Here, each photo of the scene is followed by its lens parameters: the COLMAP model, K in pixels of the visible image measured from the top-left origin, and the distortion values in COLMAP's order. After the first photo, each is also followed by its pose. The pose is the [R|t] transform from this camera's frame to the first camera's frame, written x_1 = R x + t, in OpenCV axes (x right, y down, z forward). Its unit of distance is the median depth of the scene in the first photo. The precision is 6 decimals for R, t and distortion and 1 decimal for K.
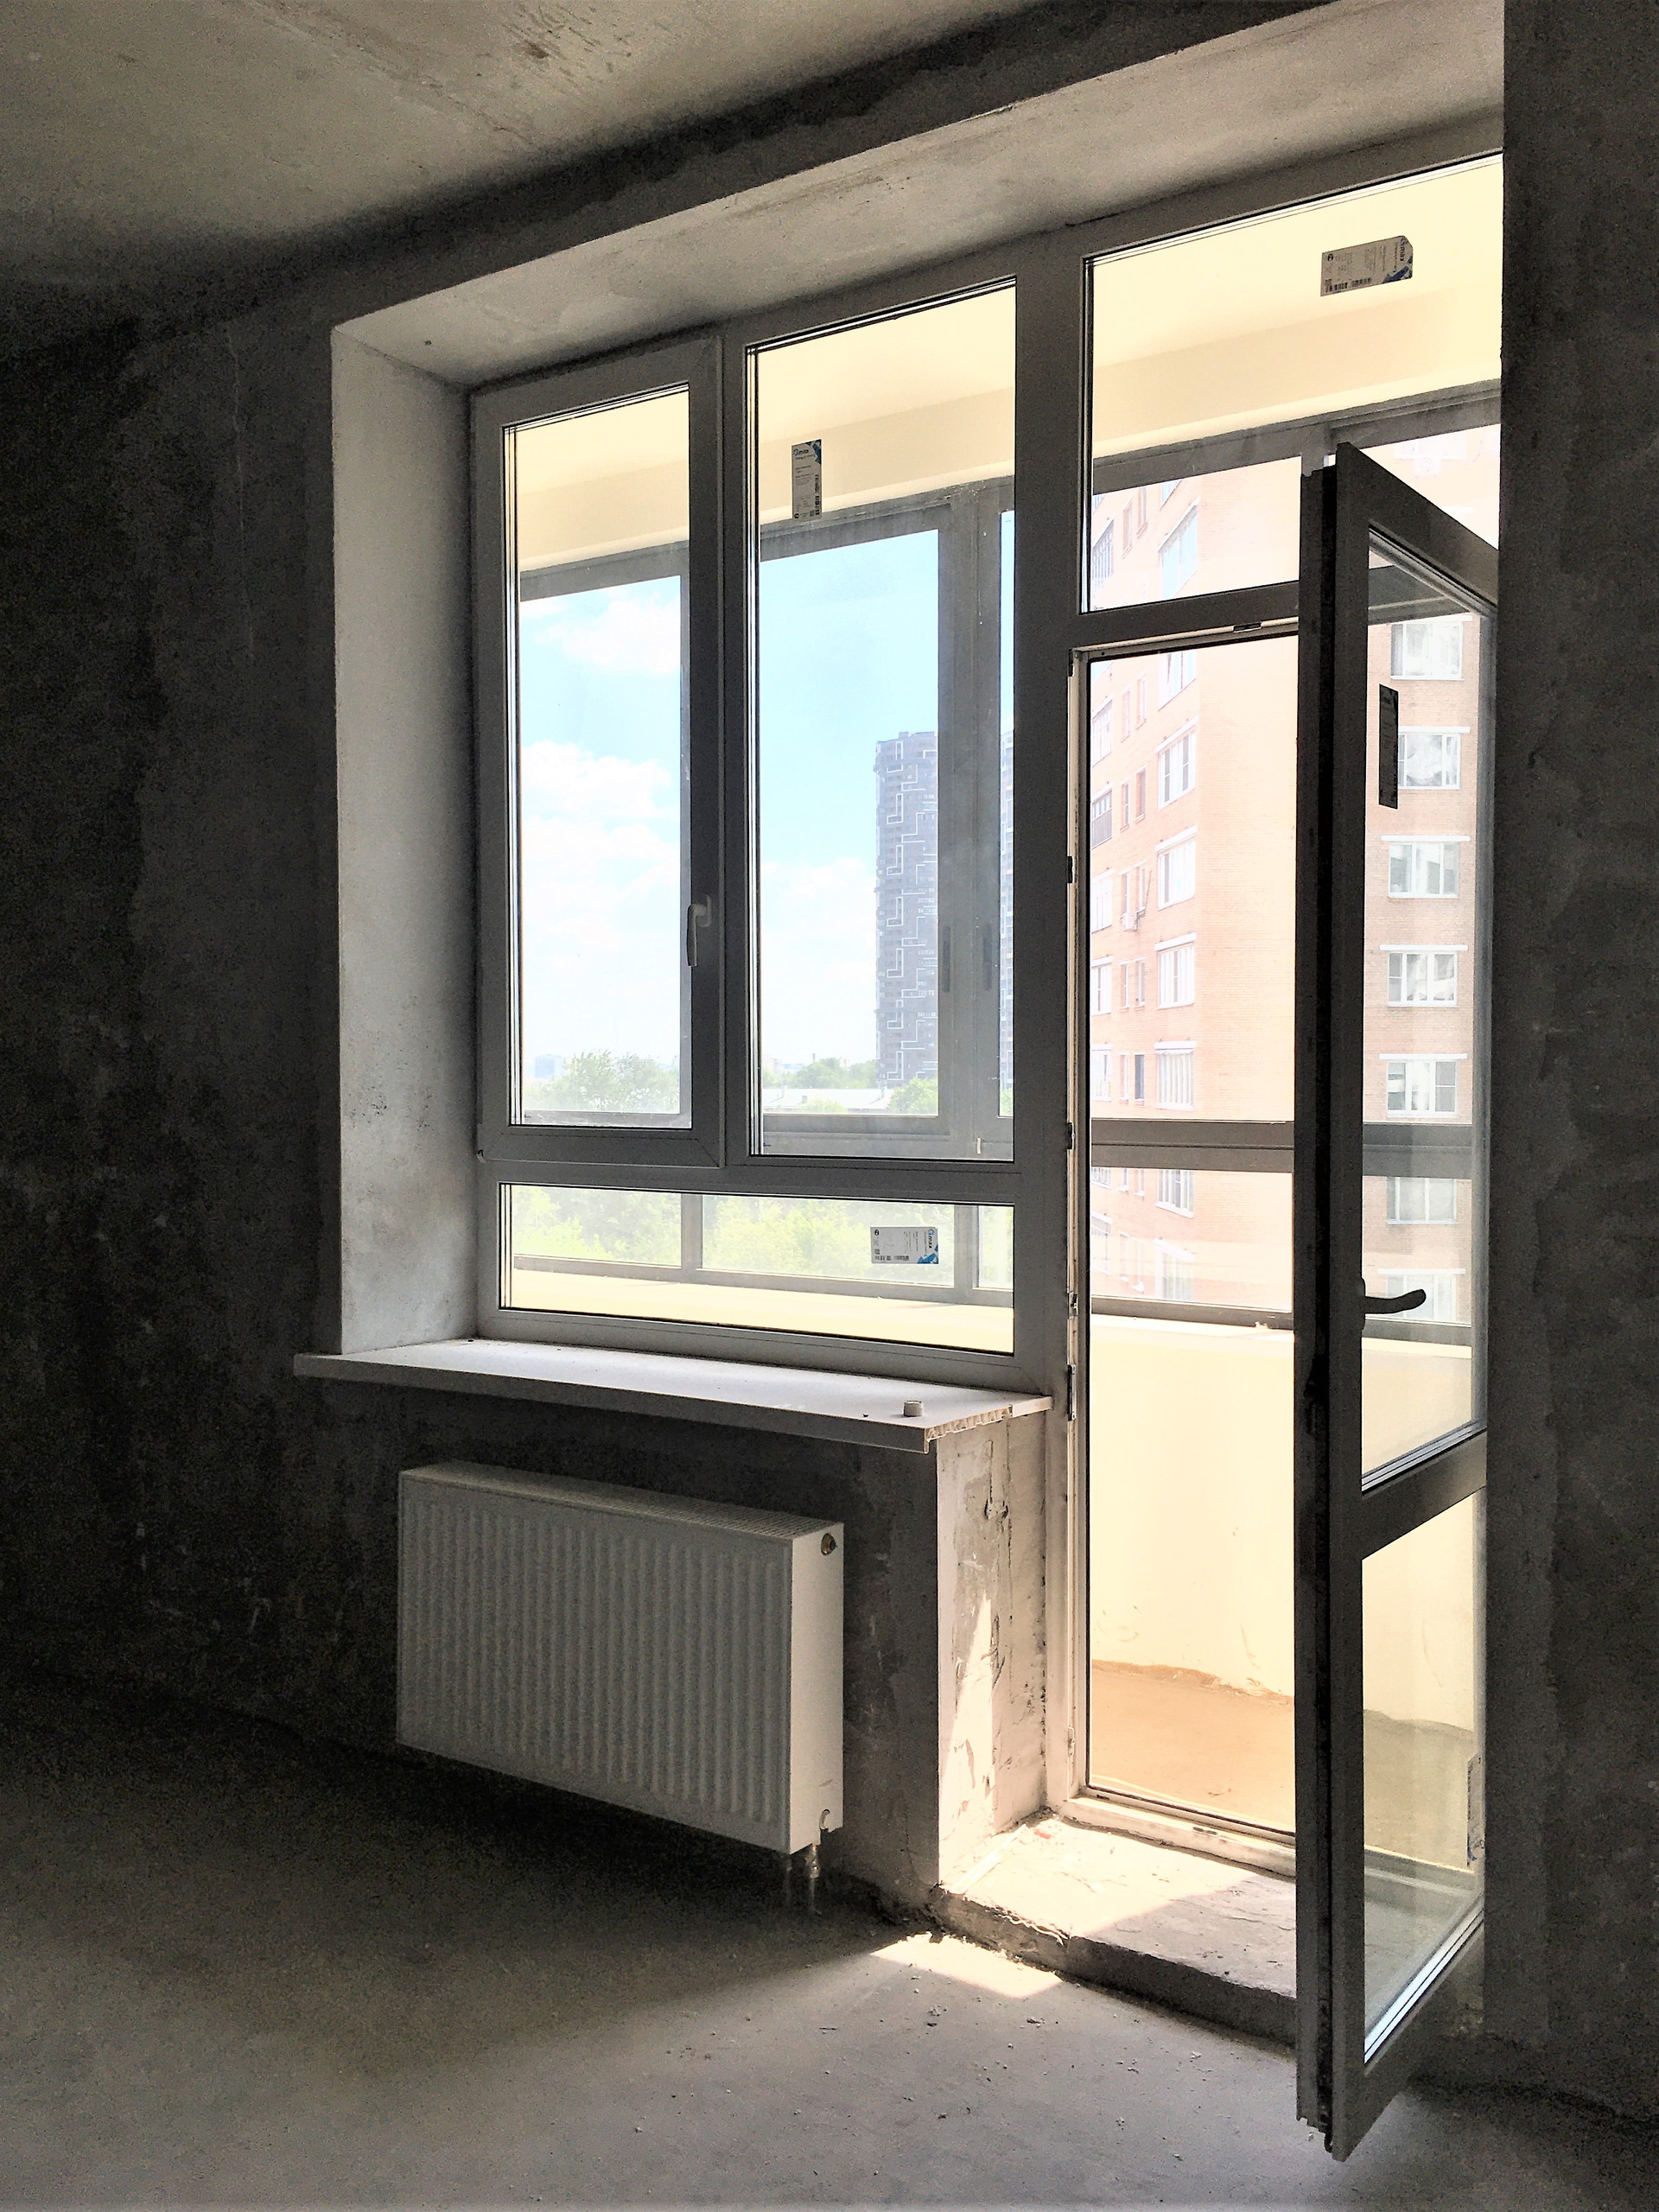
lens RADIAL K [[1851.5, 0, 862.0], [0, 1851.5, 1074.0], [0, 0, 1]] dist [0.080445, -0.108756]
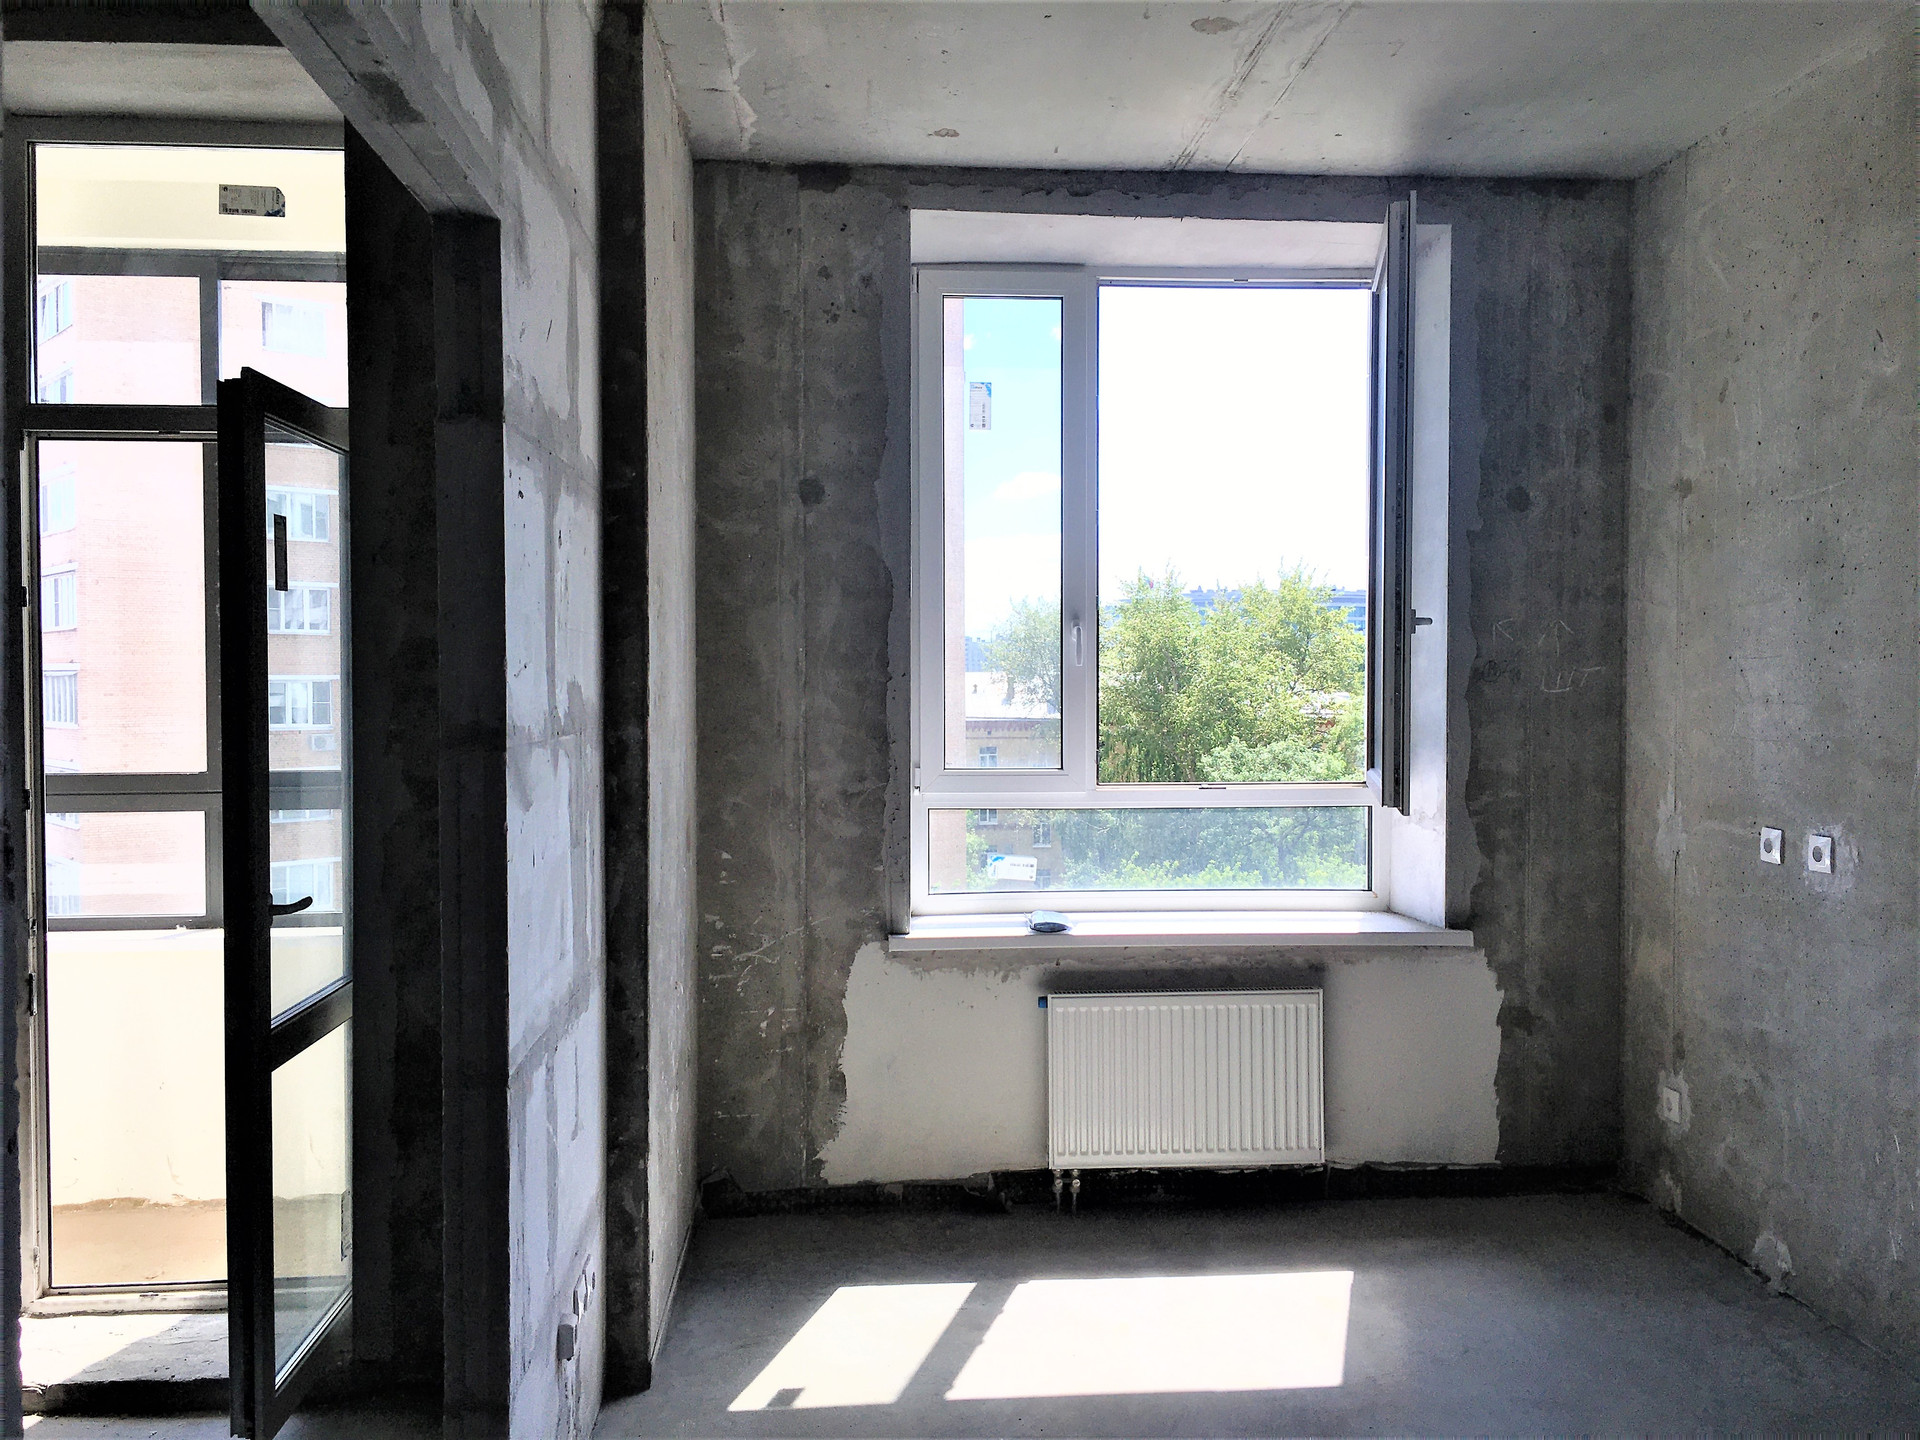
lens RADIAL K [[1607.1, 0, 960.0], [0, 1607.1, 720.0], [0, 0, 1]] dist [0.080445, -0.108756]
pose [[0.778459, -0.022803, 0.627281, -0.100768], [0.008270, 0.999626, 0.026075, -0.049327], [-0.627641, -0.015110, 0.778356, -0.320719]]
